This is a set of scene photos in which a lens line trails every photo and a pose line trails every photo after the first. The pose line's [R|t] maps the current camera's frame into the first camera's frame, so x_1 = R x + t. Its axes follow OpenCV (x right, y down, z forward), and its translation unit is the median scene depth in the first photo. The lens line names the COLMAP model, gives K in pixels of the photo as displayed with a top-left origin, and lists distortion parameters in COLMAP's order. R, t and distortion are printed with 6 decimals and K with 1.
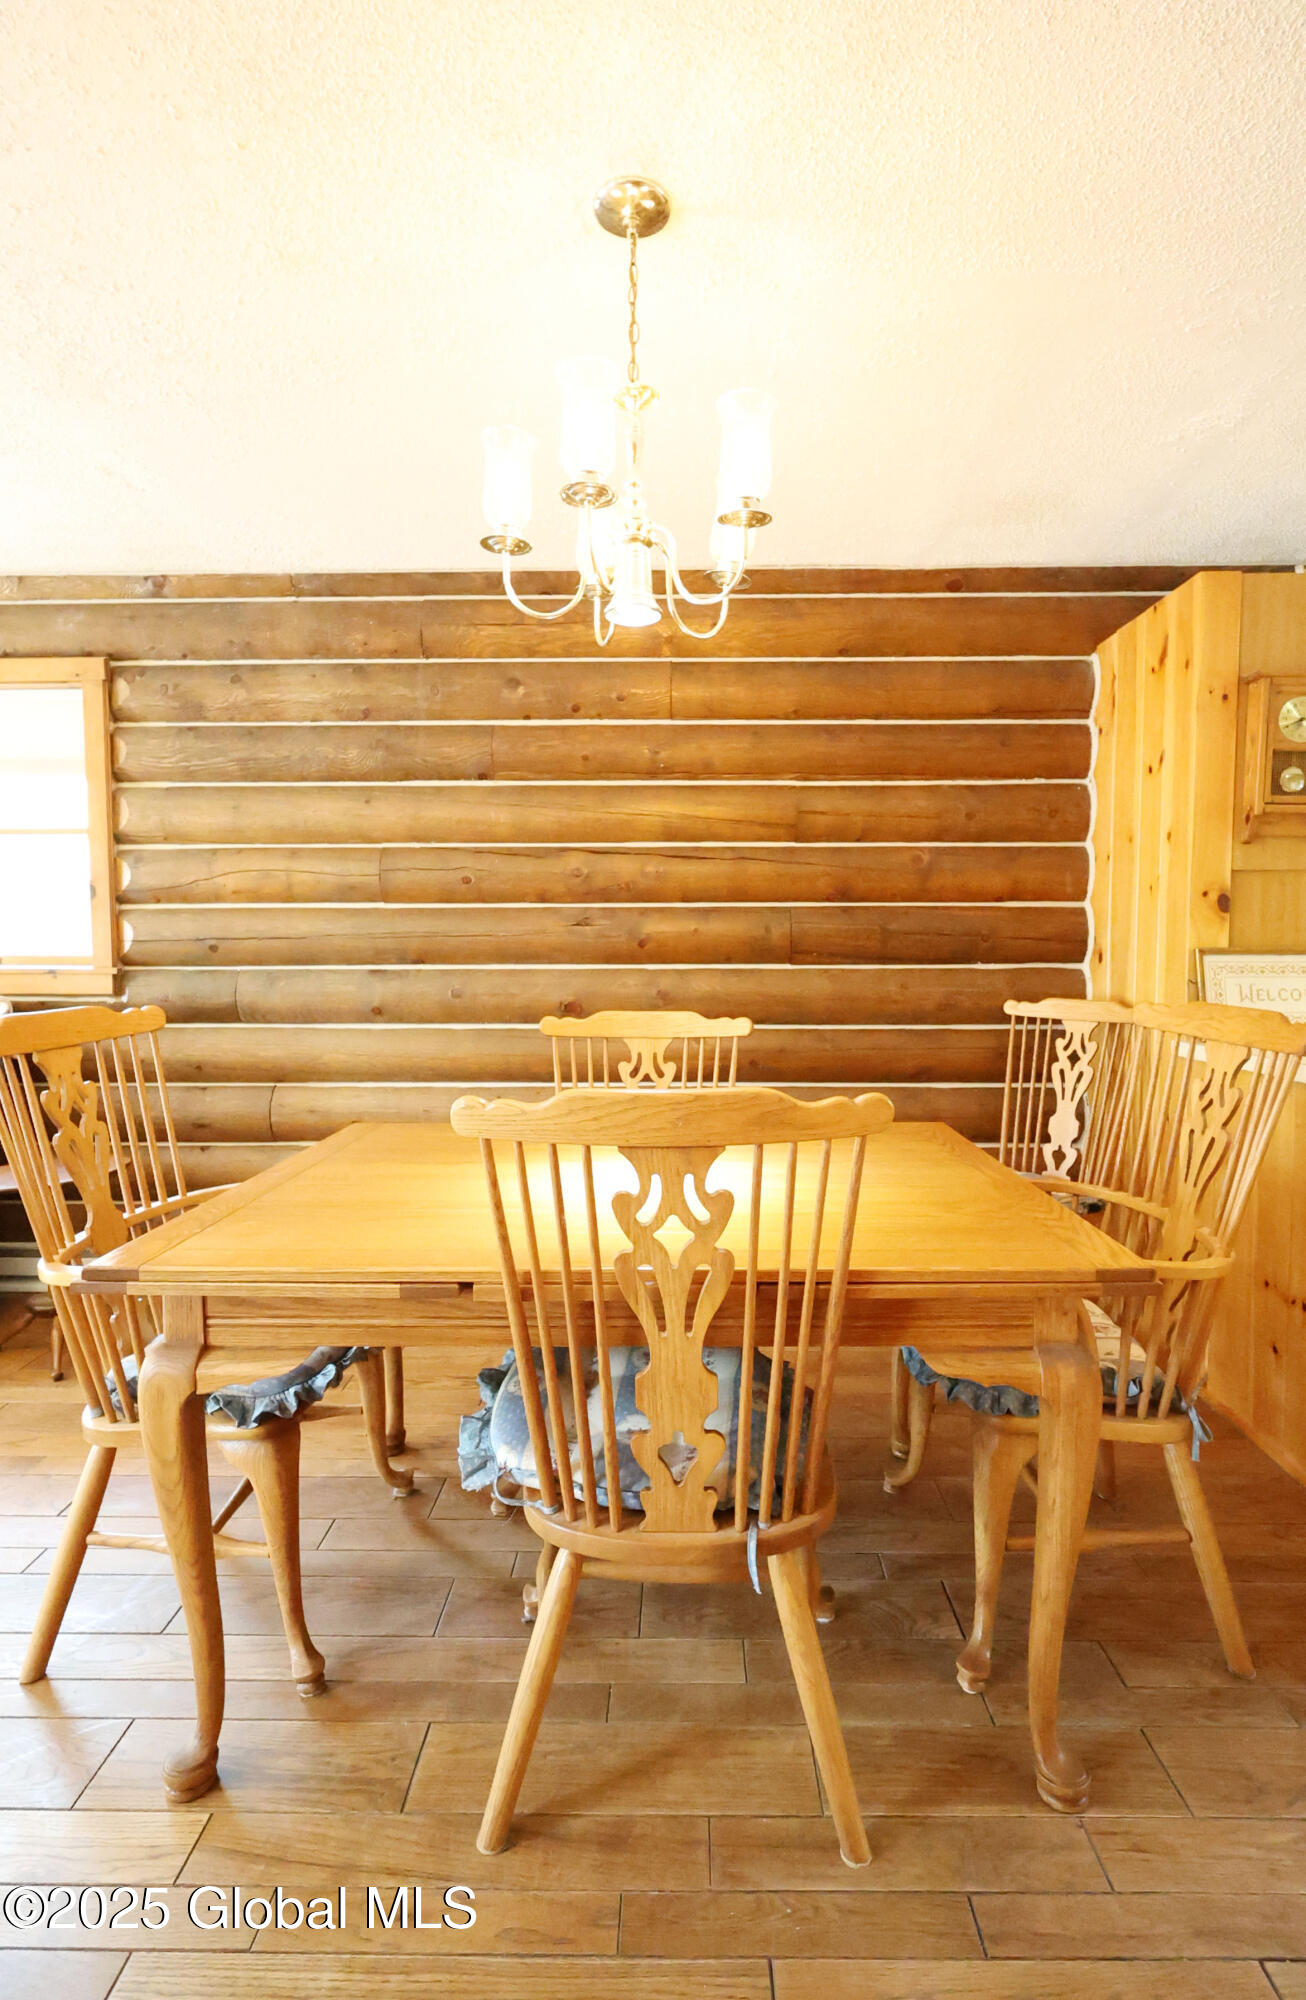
lens RADIAL K [[968.1, 0, 665.4], [0, 968.1, 1000.3], [0, 0, 1]] dist [-0.005065, -0.000211]
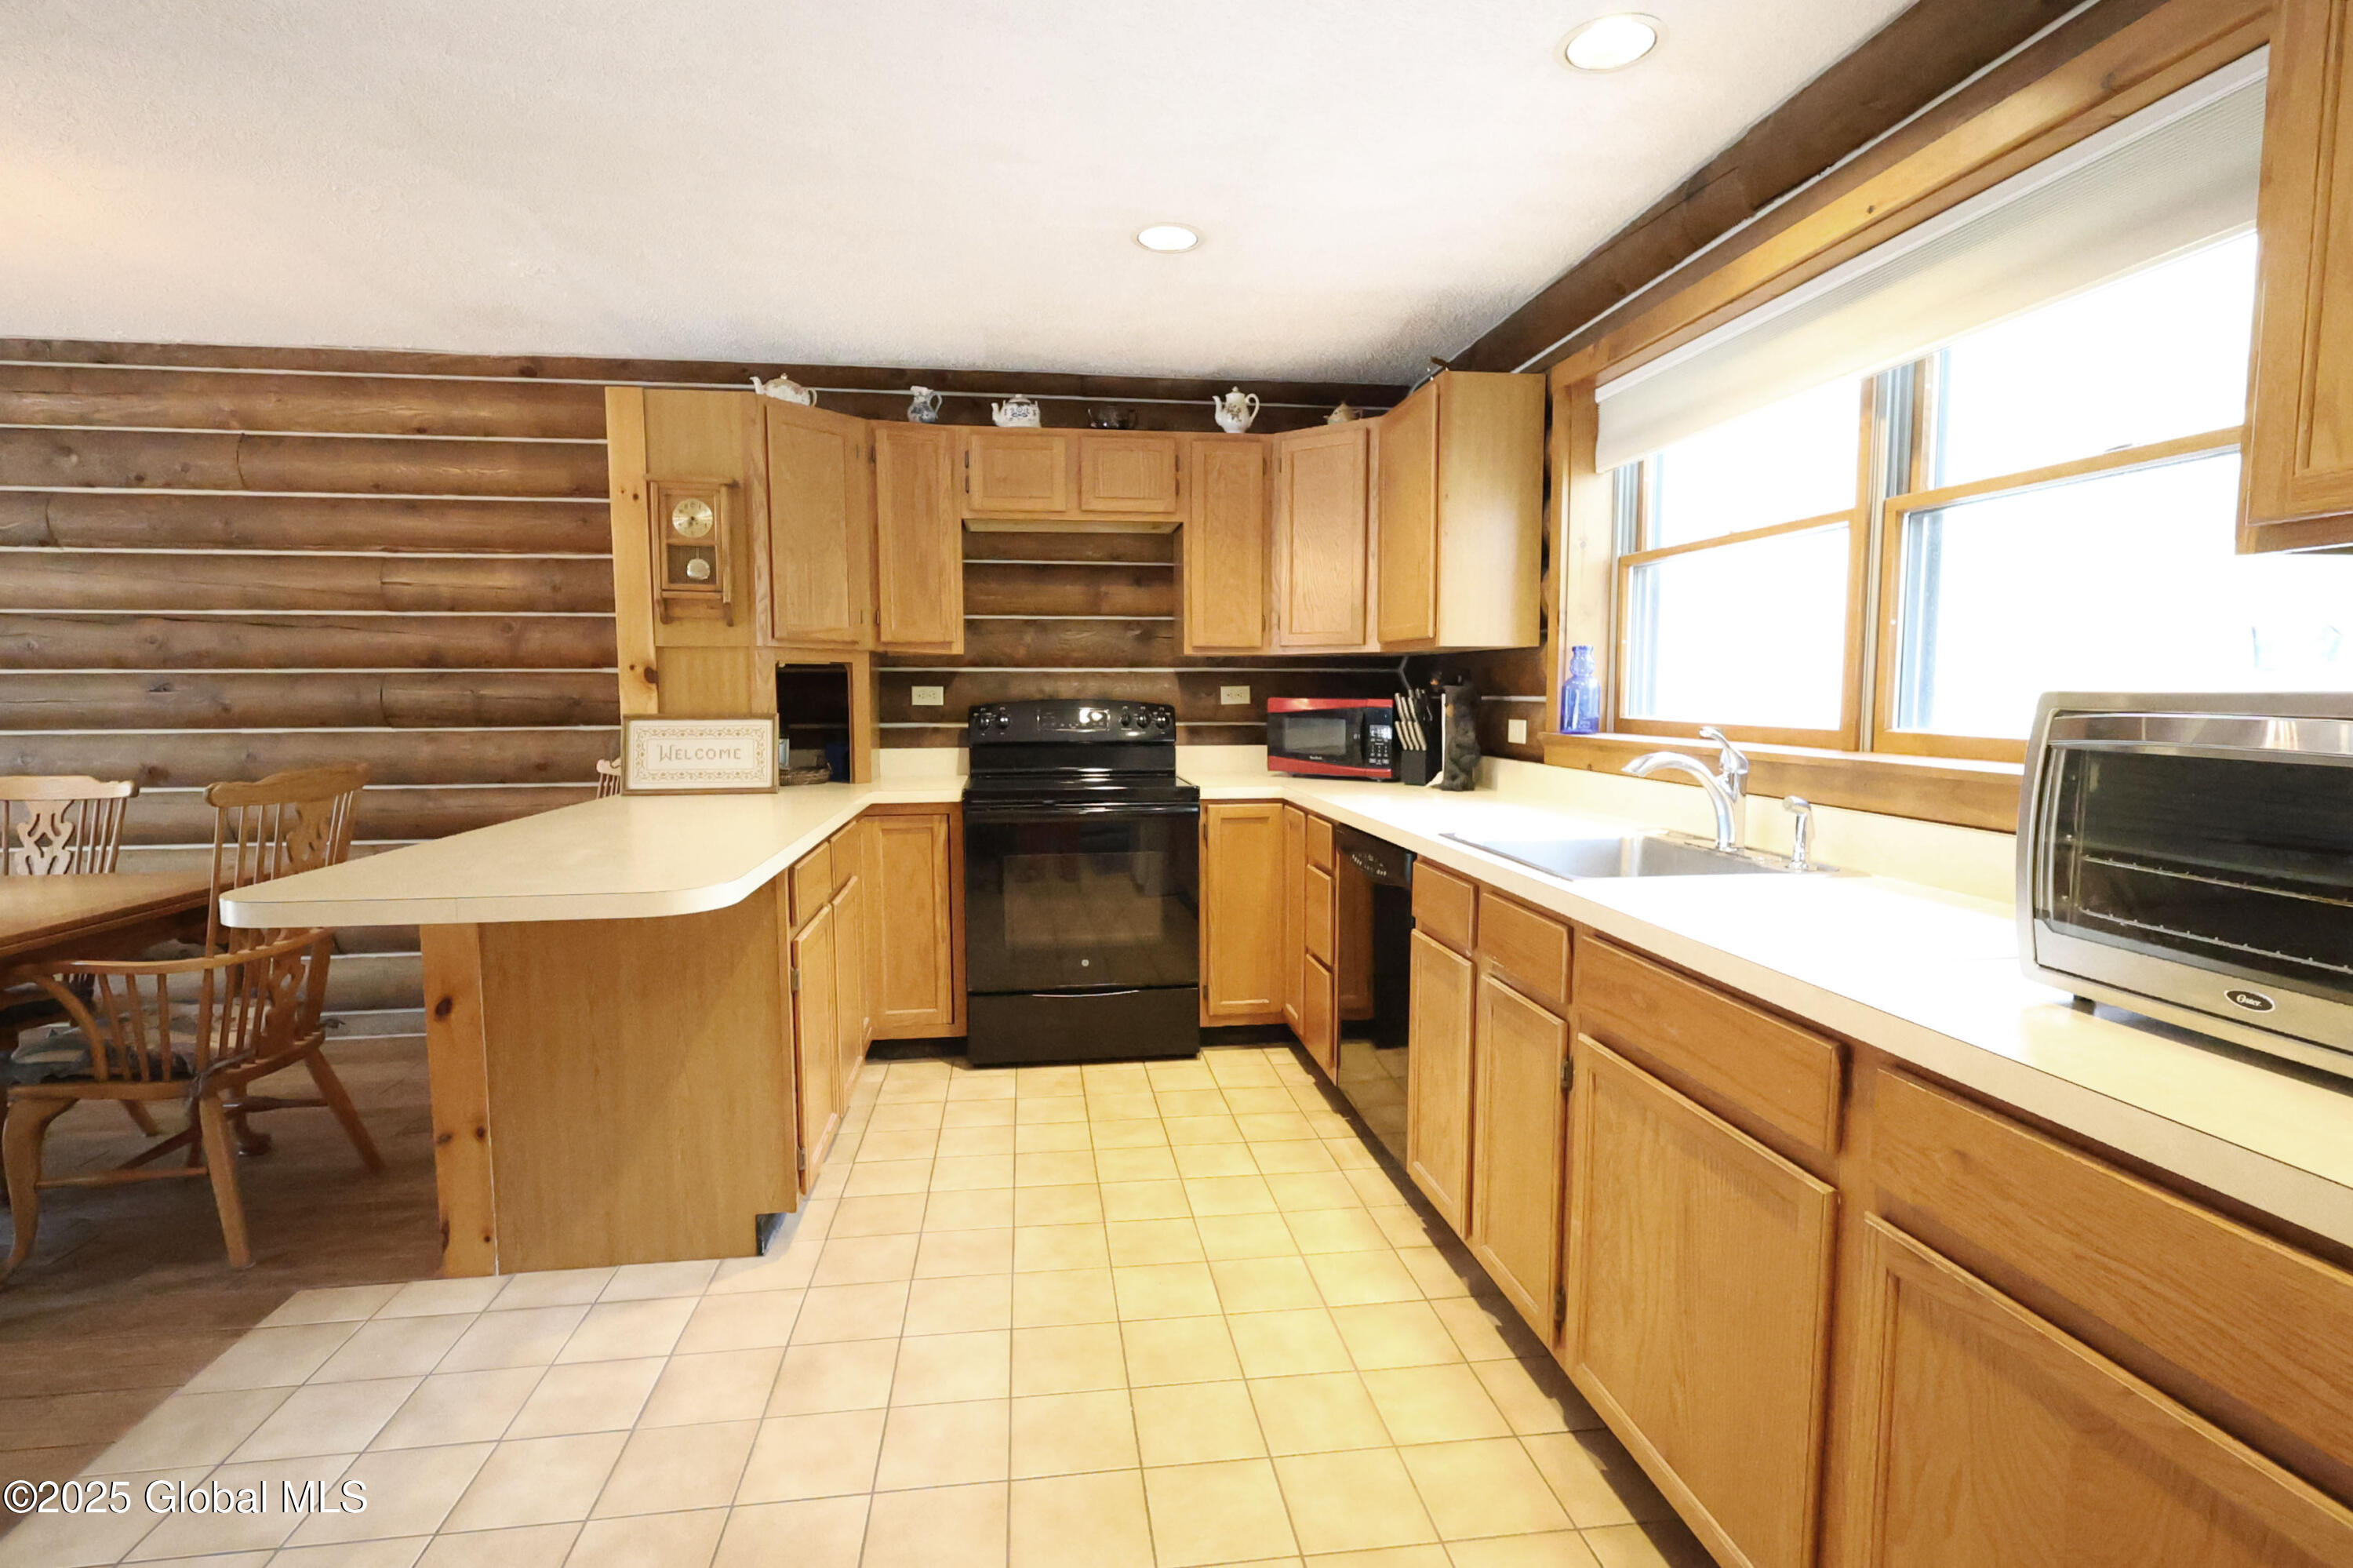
lens RADIAL K [[1117.4, 0, 1169.2], [0, 1117.4, 787.4], [0, 0, 1]] dist [-0.004376, 0.001506]
pose [[0.987529, -0.015384, 0.156683, 0.829009], [0.010347, 0.999405, 0.032907, -0.003529], [-0.157096, -0.030875, 0.987101, -0.355162]]
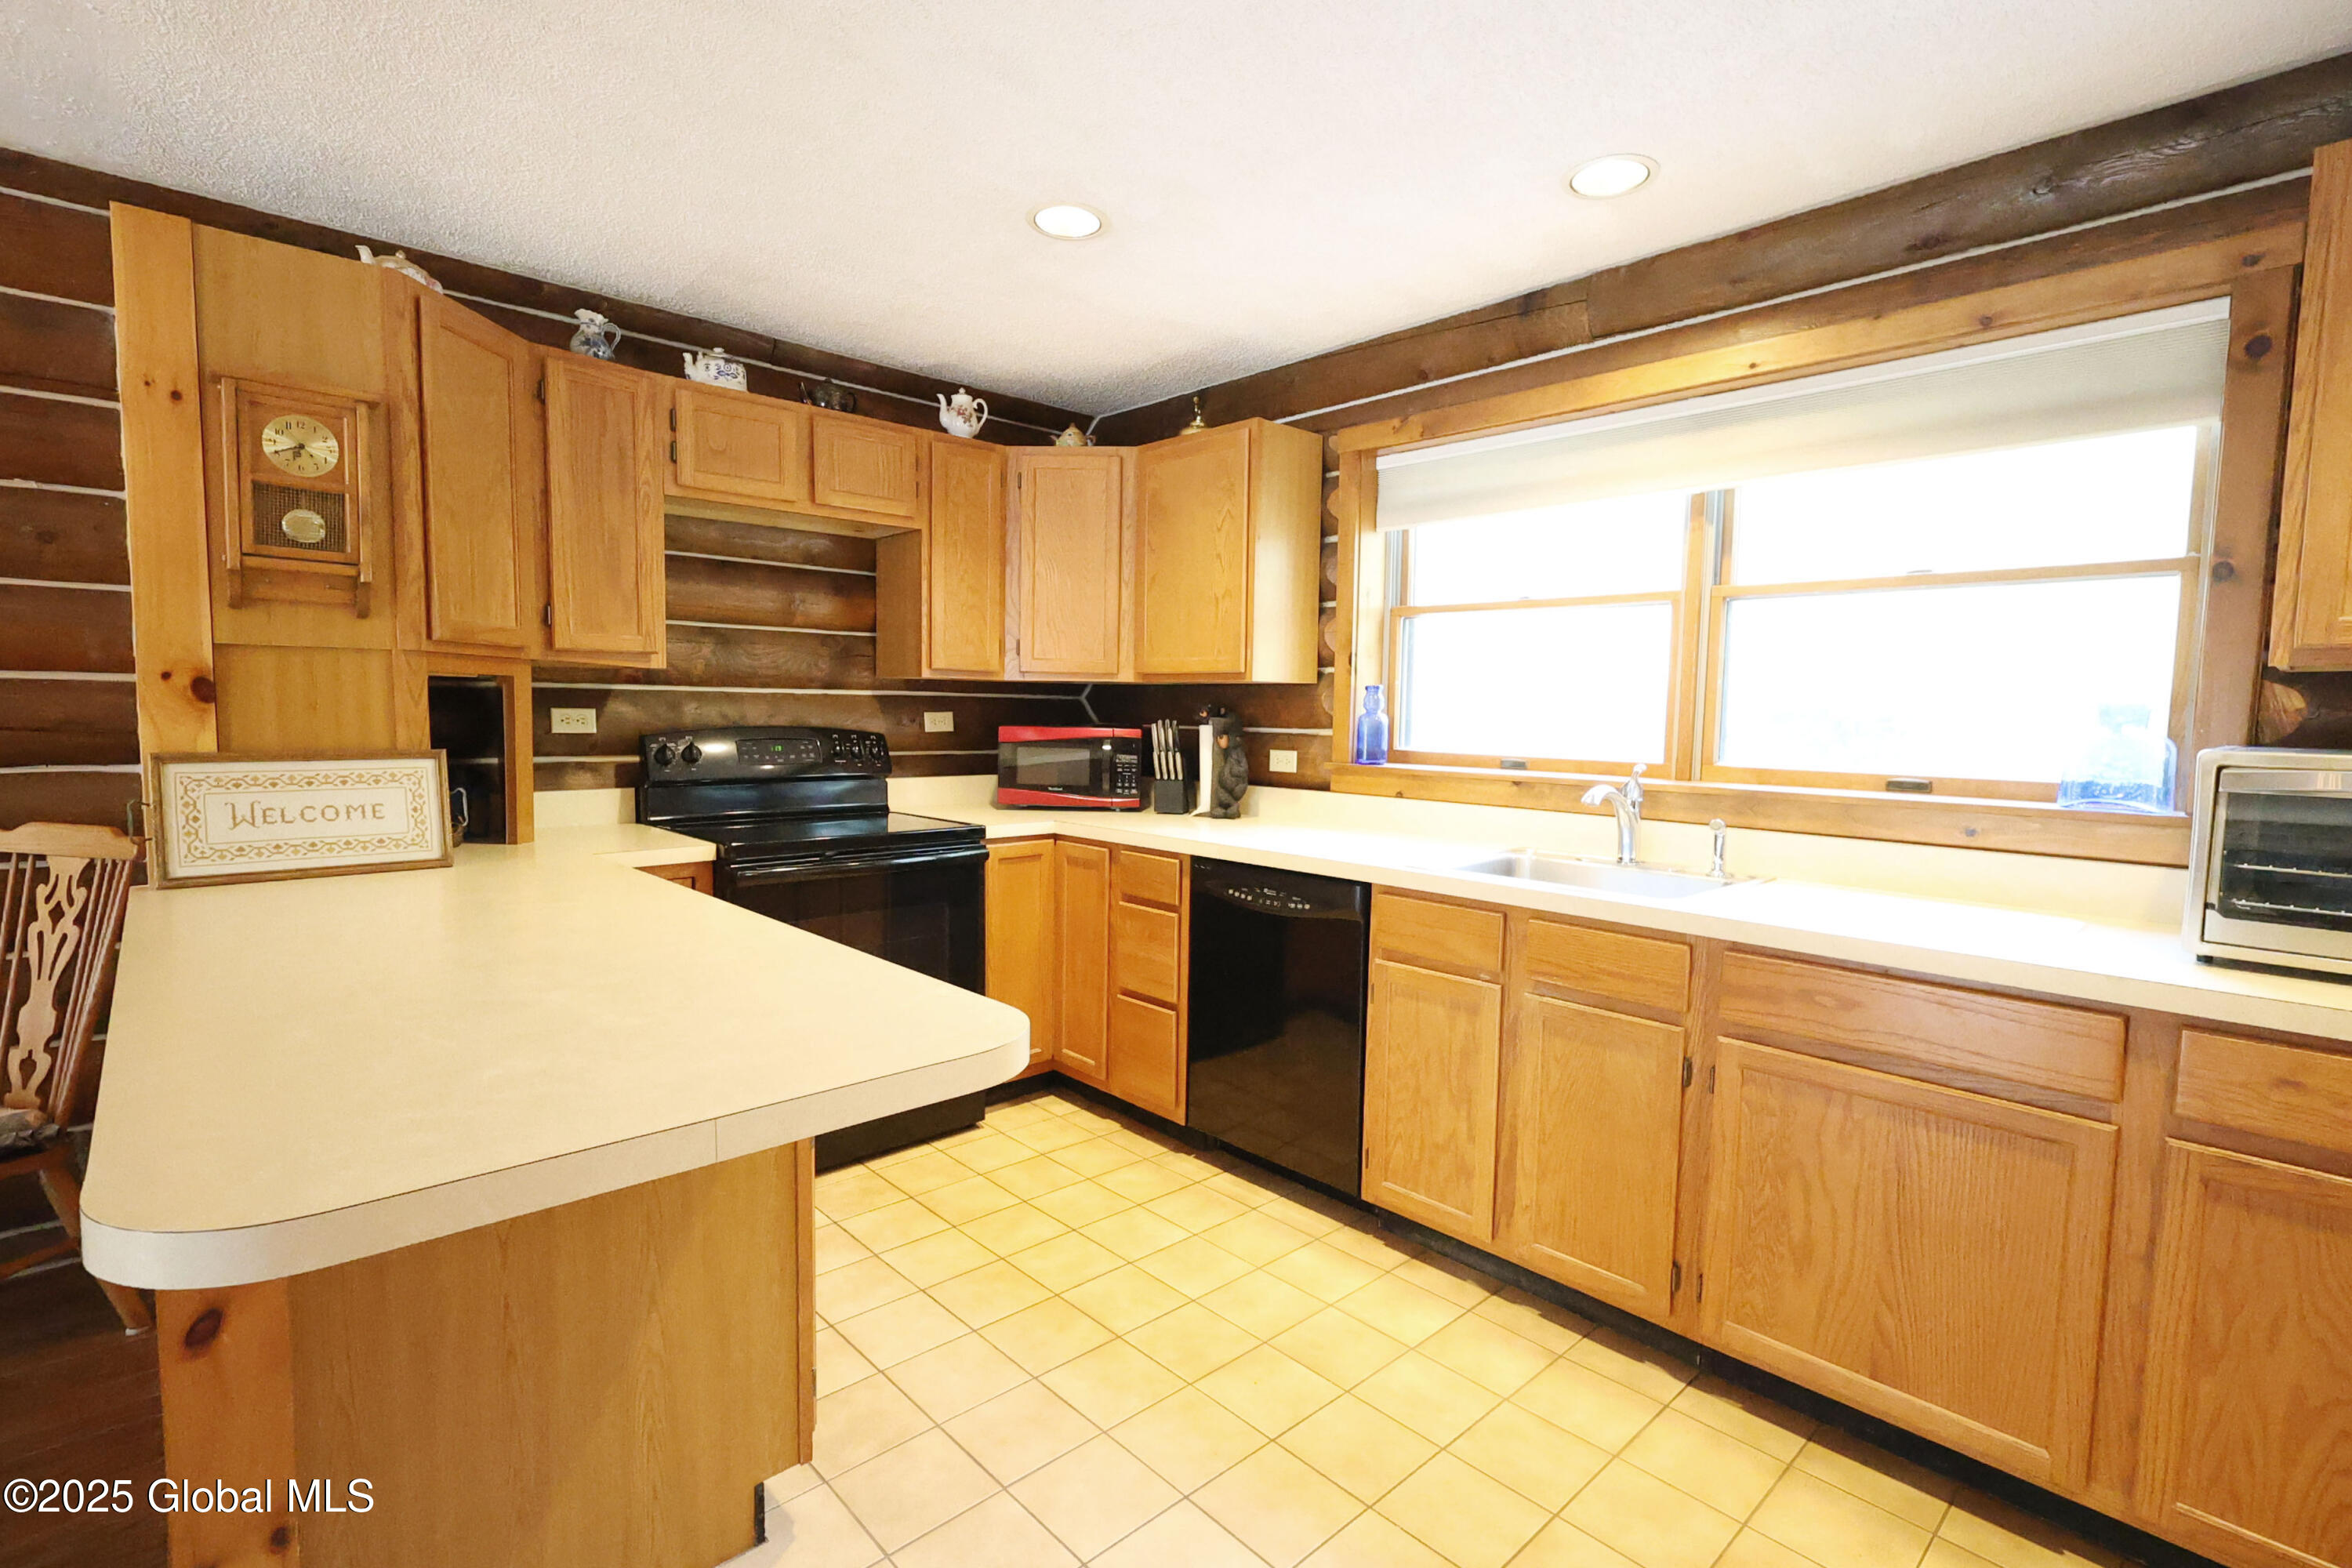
lens RADIAL K [[1080.3, 0, 1173.4], [0, 1080.3, 788.5], [0, 0, 1]] dist [-0.002355, 0.000792]
pose [[0.716080, -0.040765, 0.696827, 0.450939], [0.022784, 0.999126, 0.035036, -0.033345], [-0.697646, -0.009212, 0.716383, -0.056718]]
